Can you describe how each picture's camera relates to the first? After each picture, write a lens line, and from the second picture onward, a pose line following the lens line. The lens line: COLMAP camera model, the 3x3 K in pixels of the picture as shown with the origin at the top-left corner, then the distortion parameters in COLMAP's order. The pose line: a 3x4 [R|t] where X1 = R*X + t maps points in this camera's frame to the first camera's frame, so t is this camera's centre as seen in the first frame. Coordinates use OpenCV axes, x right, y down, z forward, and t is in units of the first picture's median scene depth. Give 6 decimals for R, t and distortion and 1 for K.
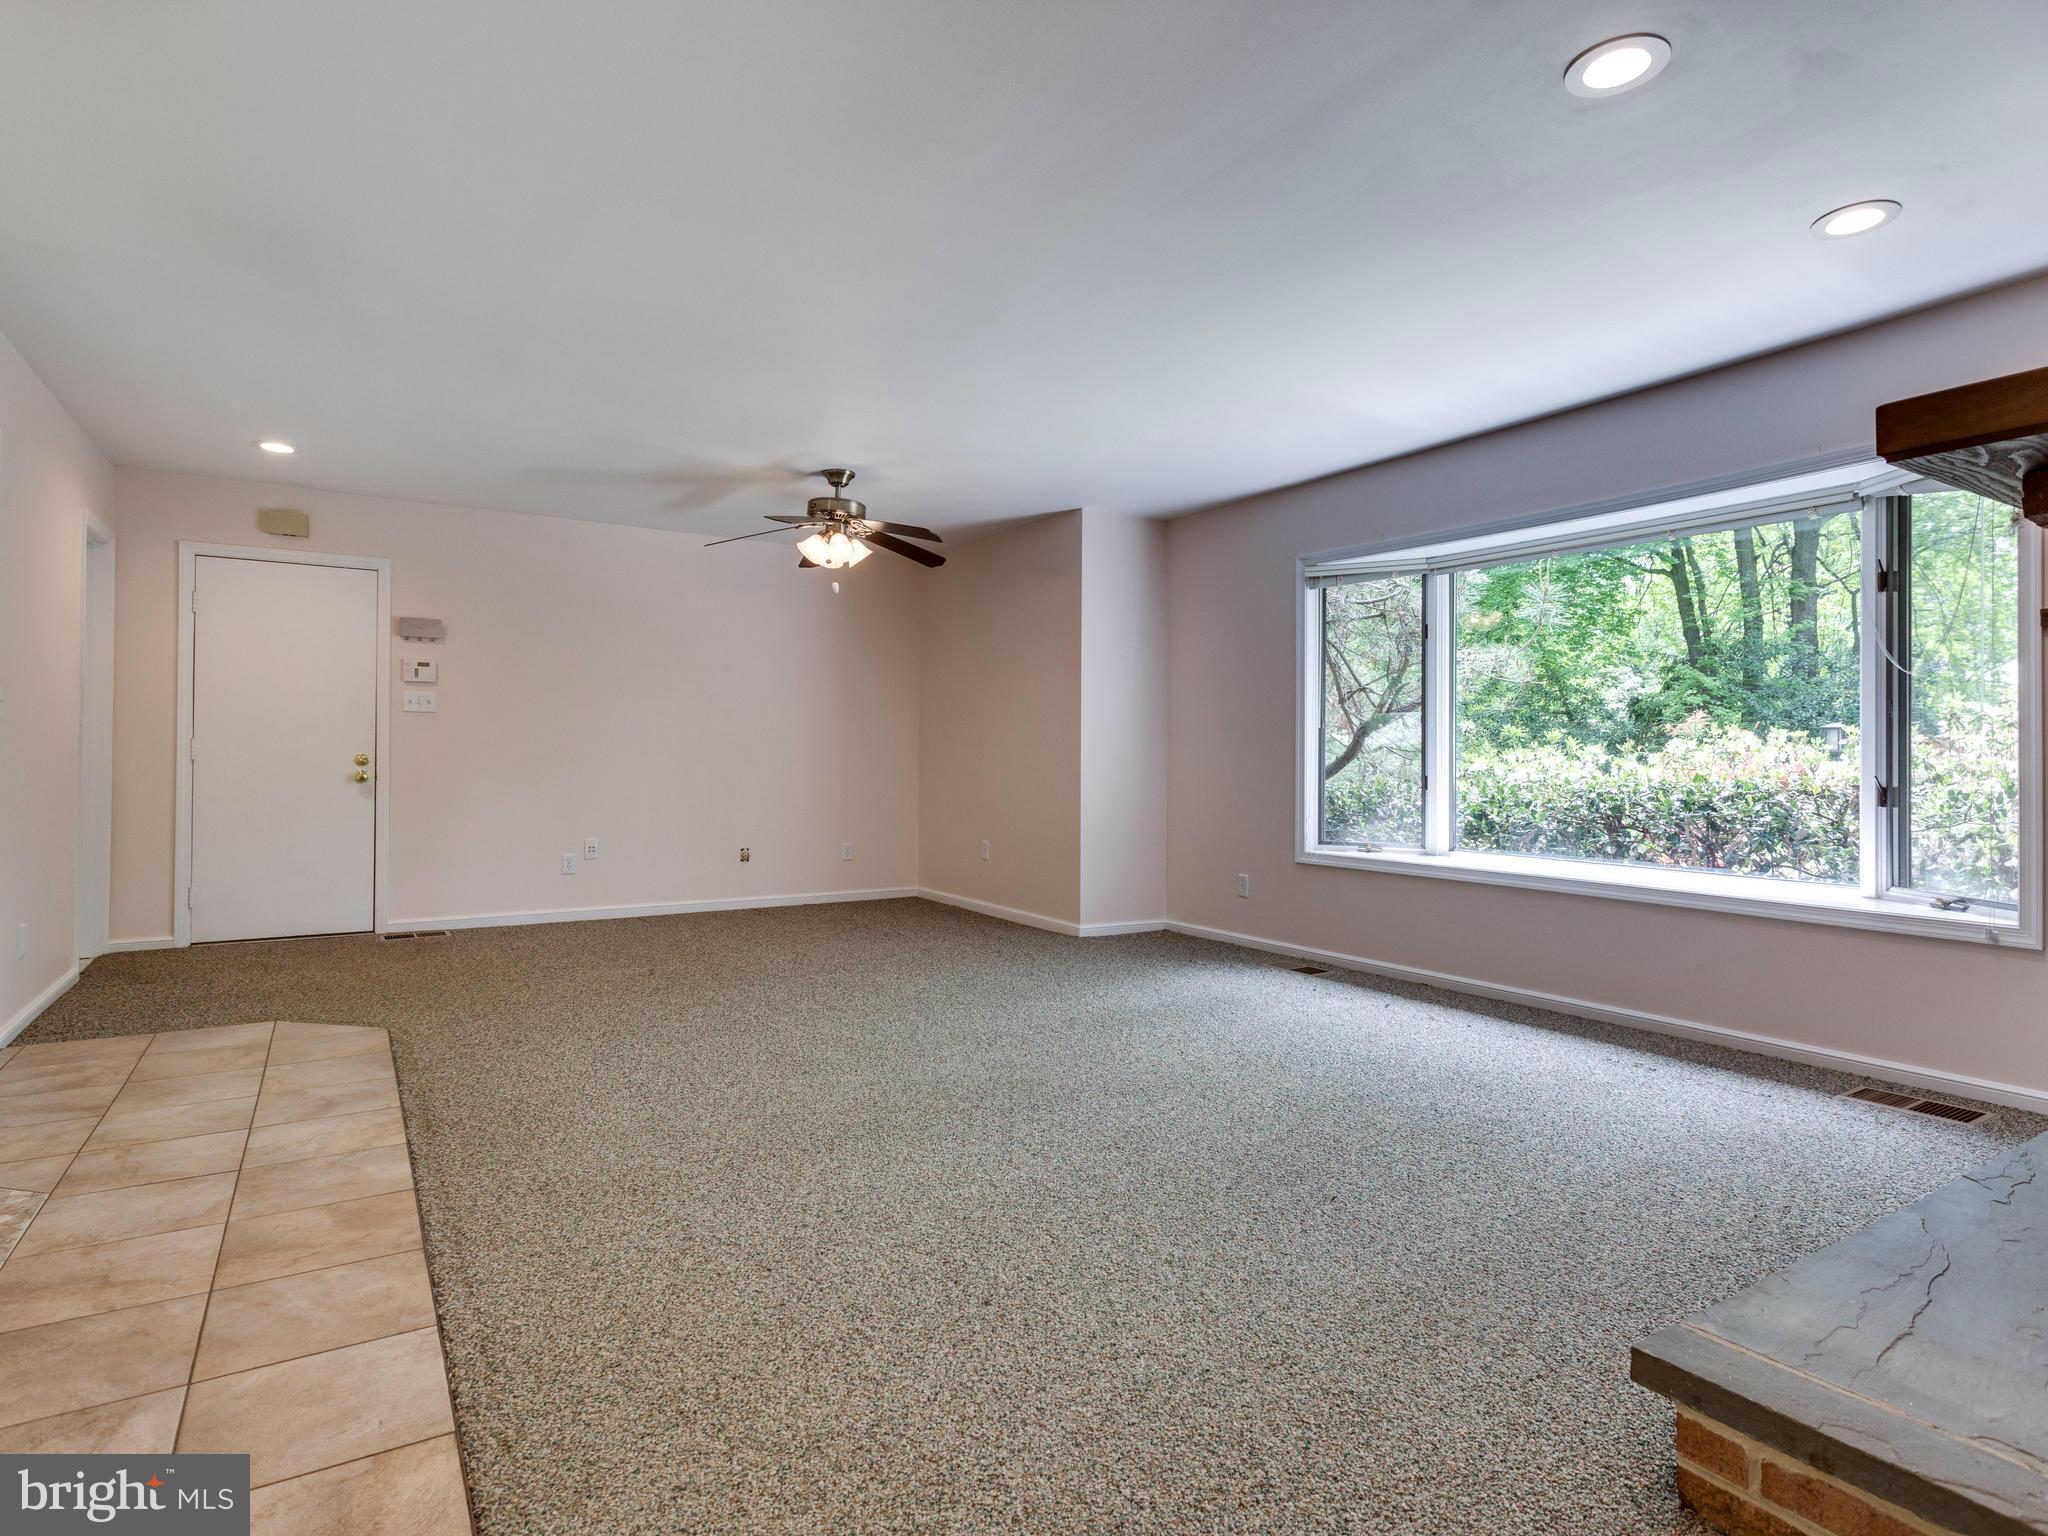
lens RADIAL K [[1093.6, 0, 1031.7], [0, 1093.6, 747.7], [0, 0, 1]] dist [-0.003490, -0.001329]
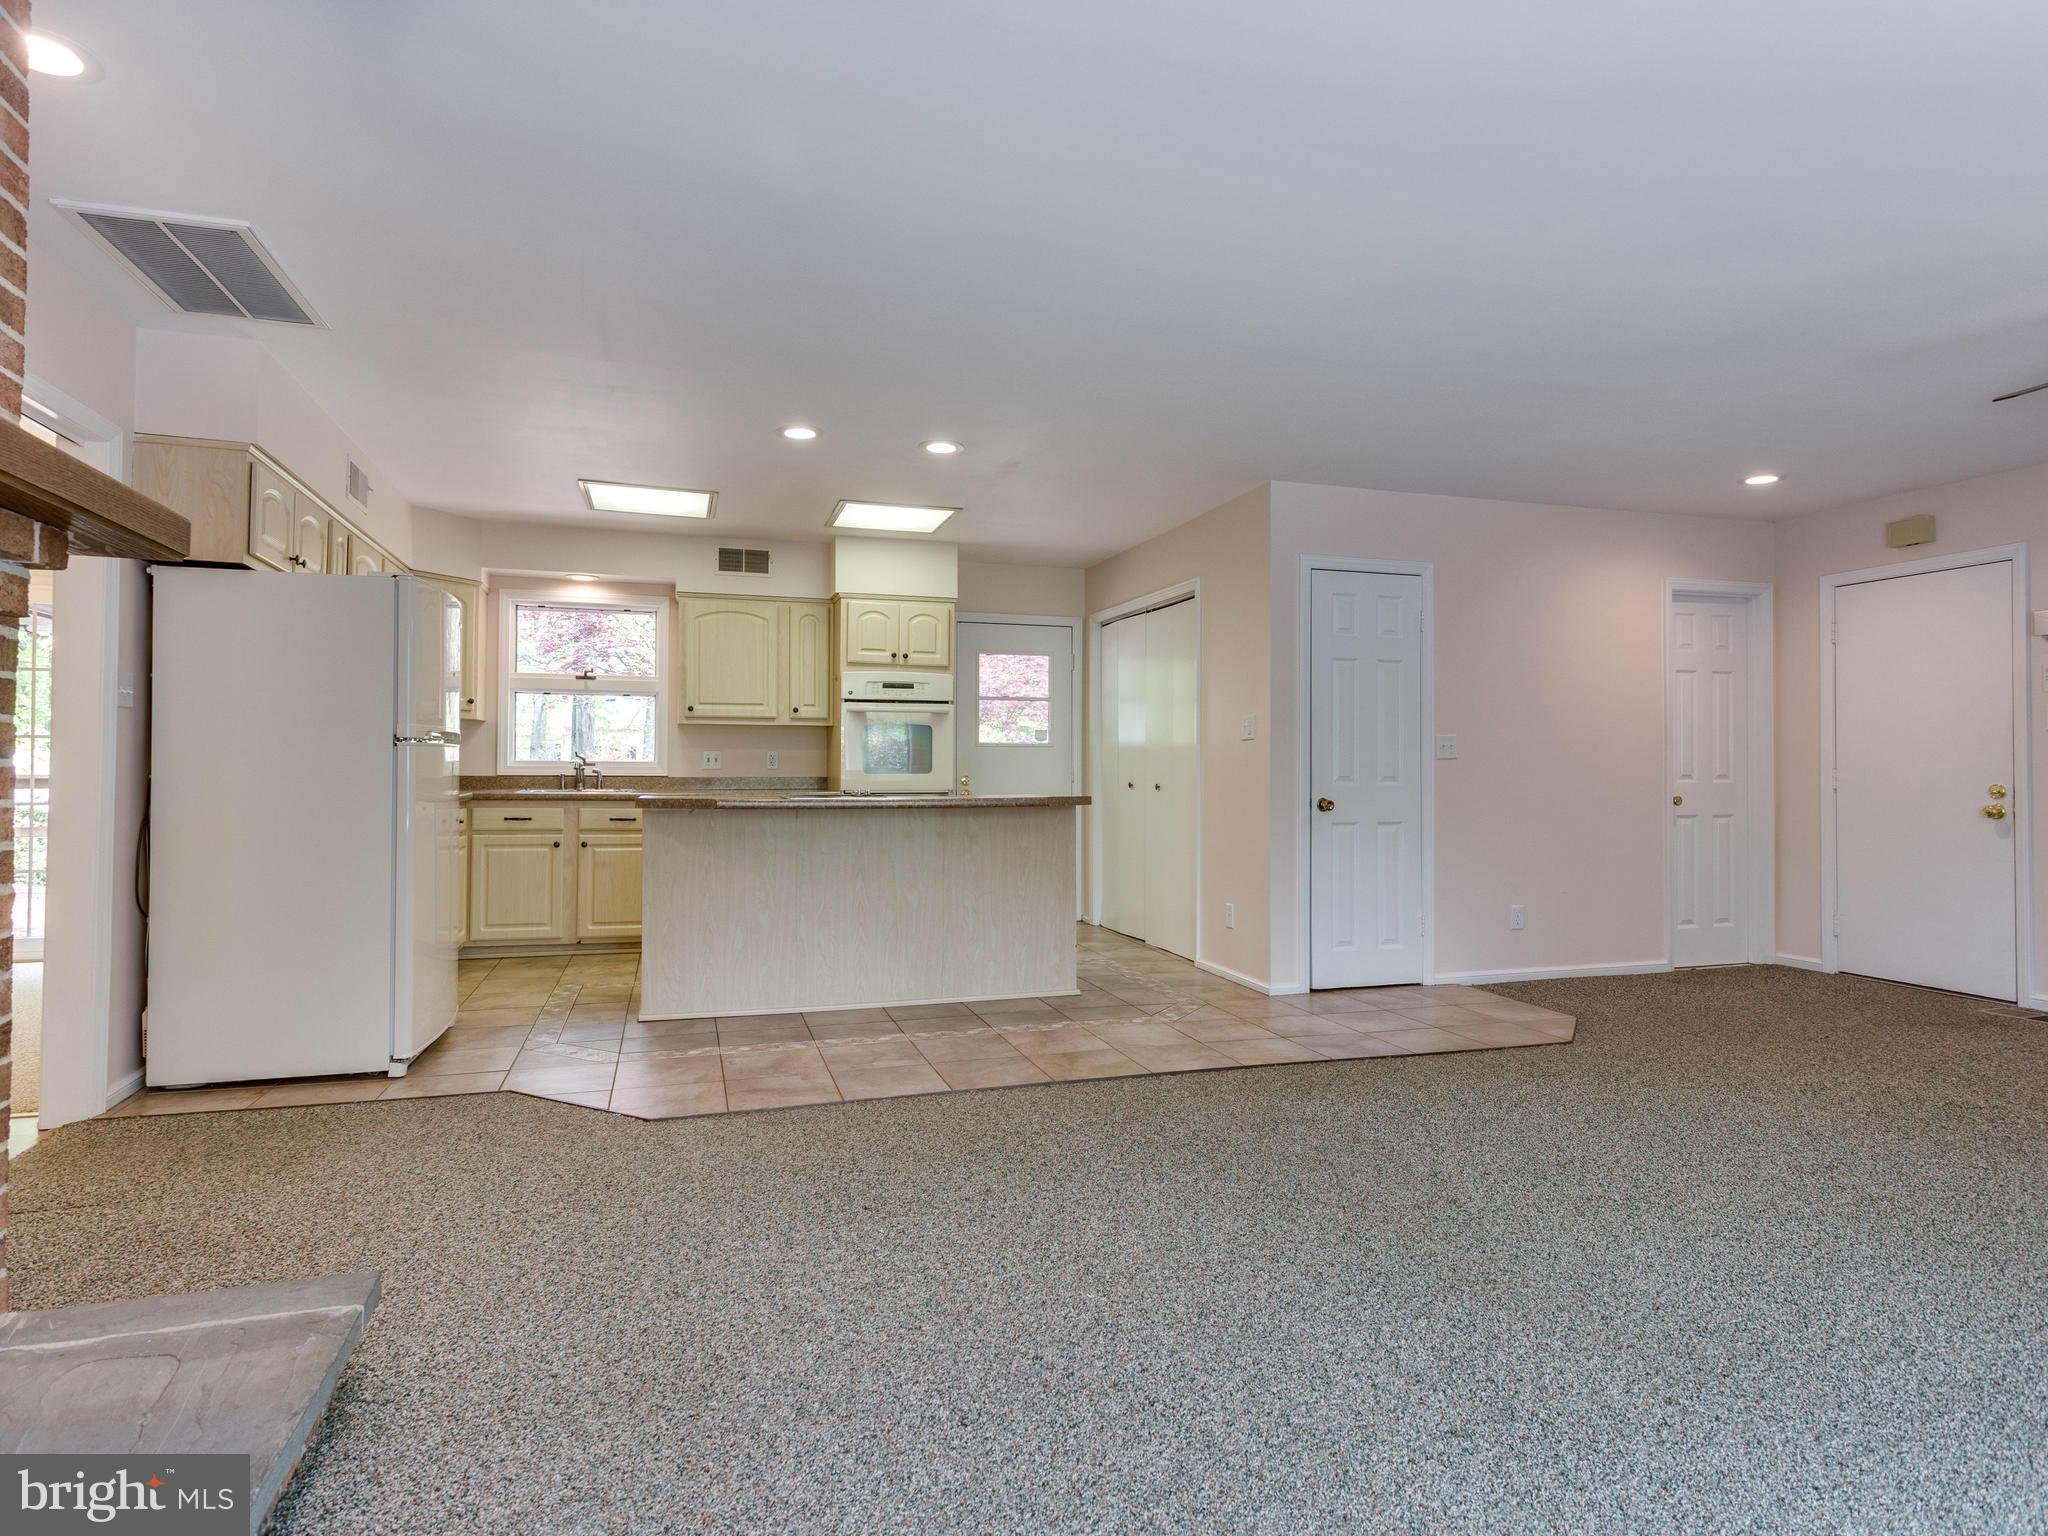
lens RADIAL K [[1117.2, 0, 1036.0], [0, 1117.2, 766.7], [0, 0, 1]] dist [-0.005060, 0.000106]
pose [[-0.250243, -0.011659, -0.968113, 0.890825], [0.001354, 0.999922, -0.012392, 0.004726], [0.968182, -0.004412, -0.250208, 1.145113]]
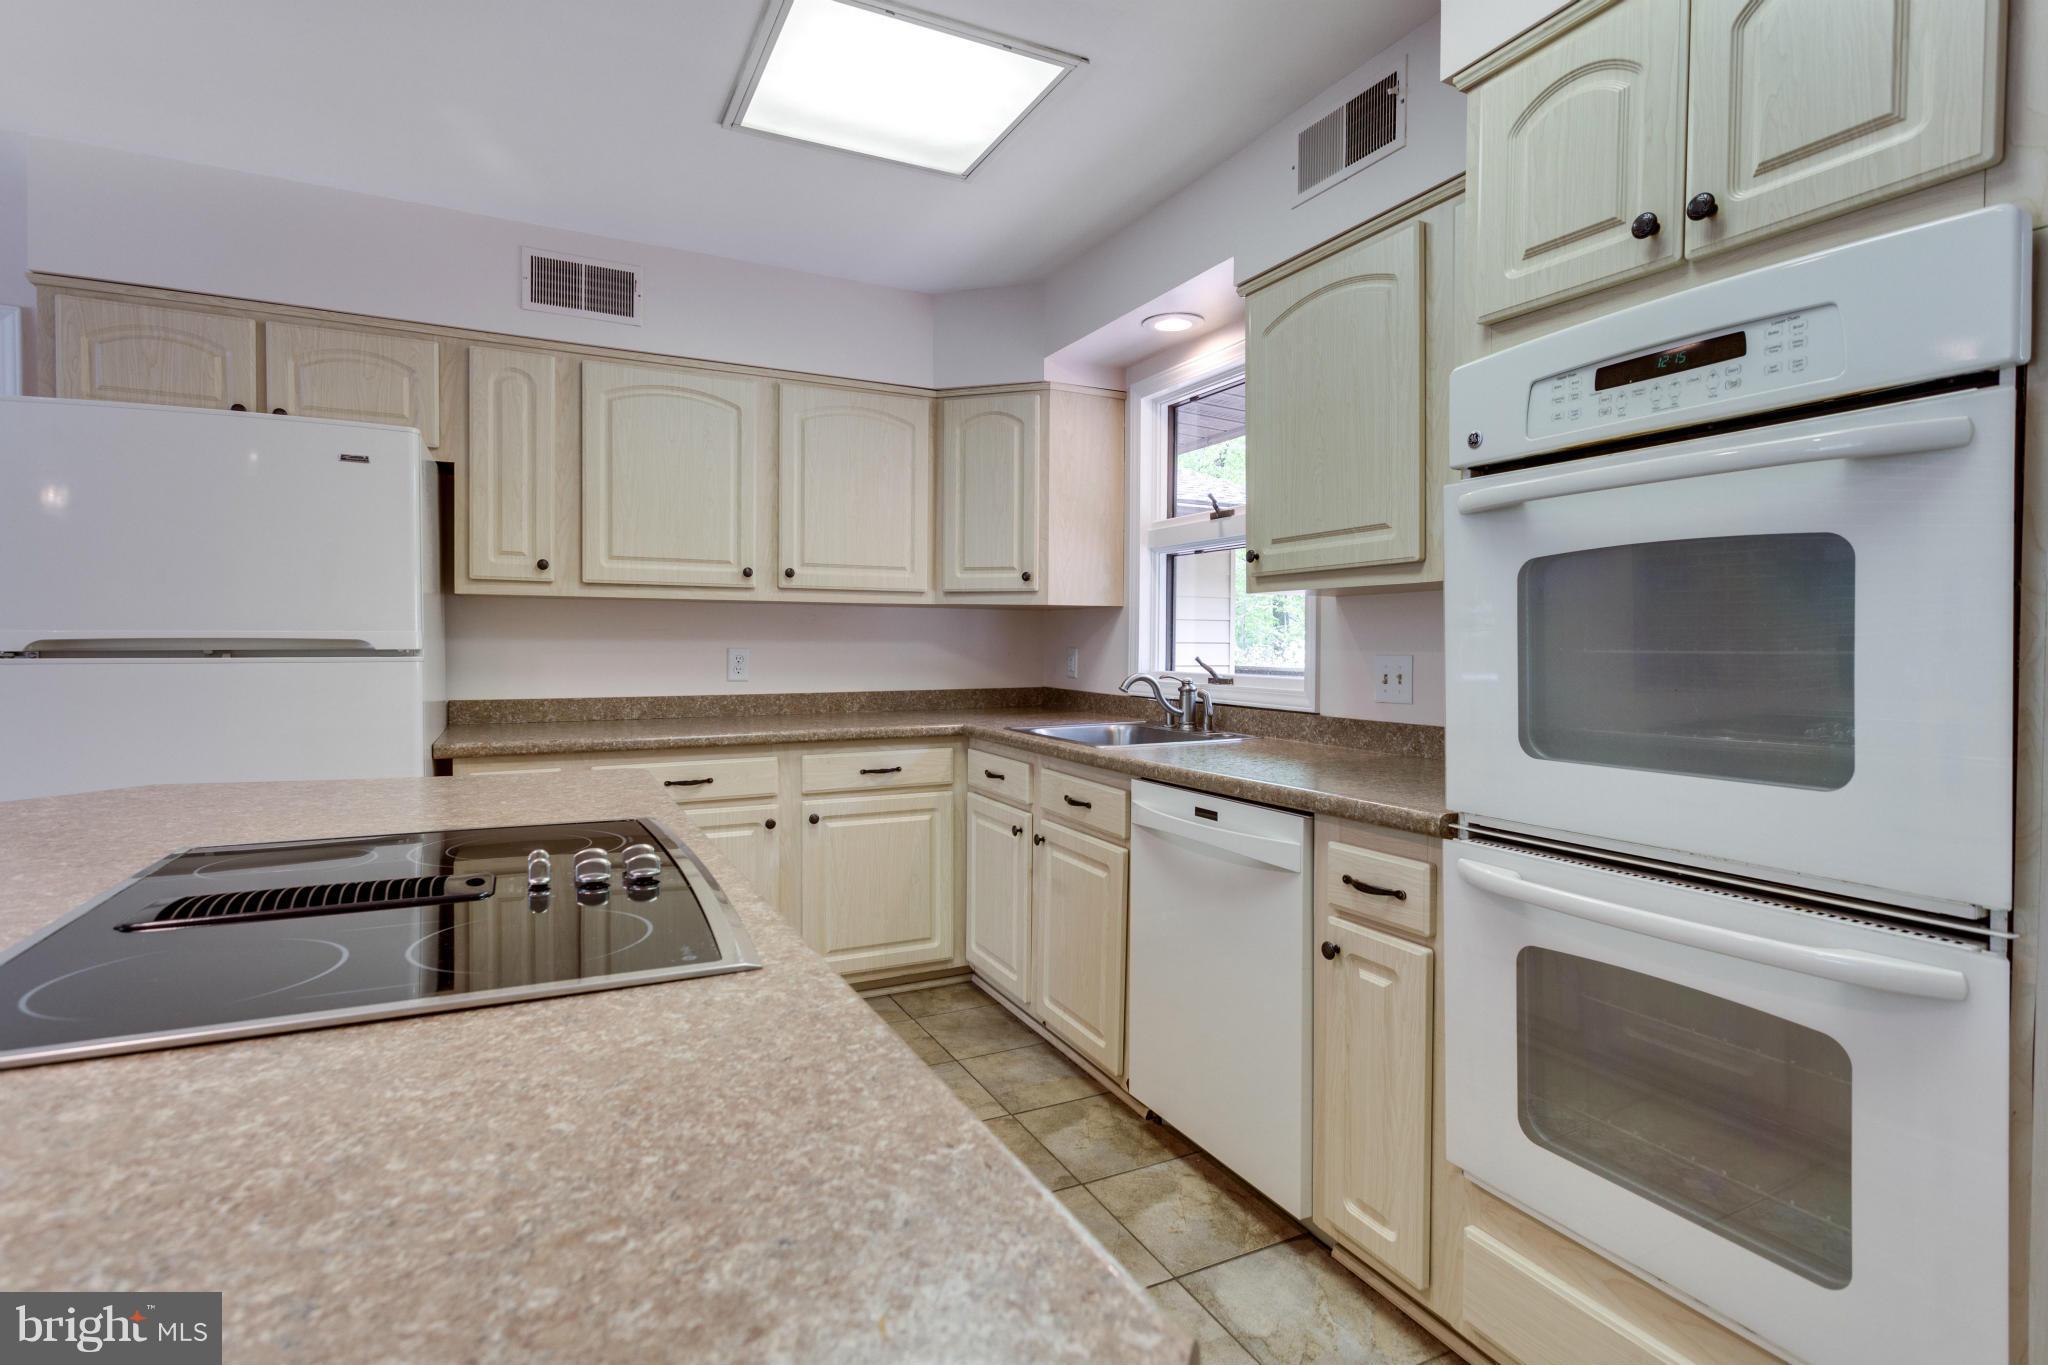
lens RADIAL K [[1002.6, 0, 1023.5], [0, 1002.6, 659.9], [0, 0, 1]] dist [-0.004114, -0.000633]
pose [[-0.994428, -0.016831, 0.104065, -1.158595], [-0.016031, 0.999835, 0.008523, -0.063480], [-0.104192, 0.006807, -0.994534, 0.737245]]
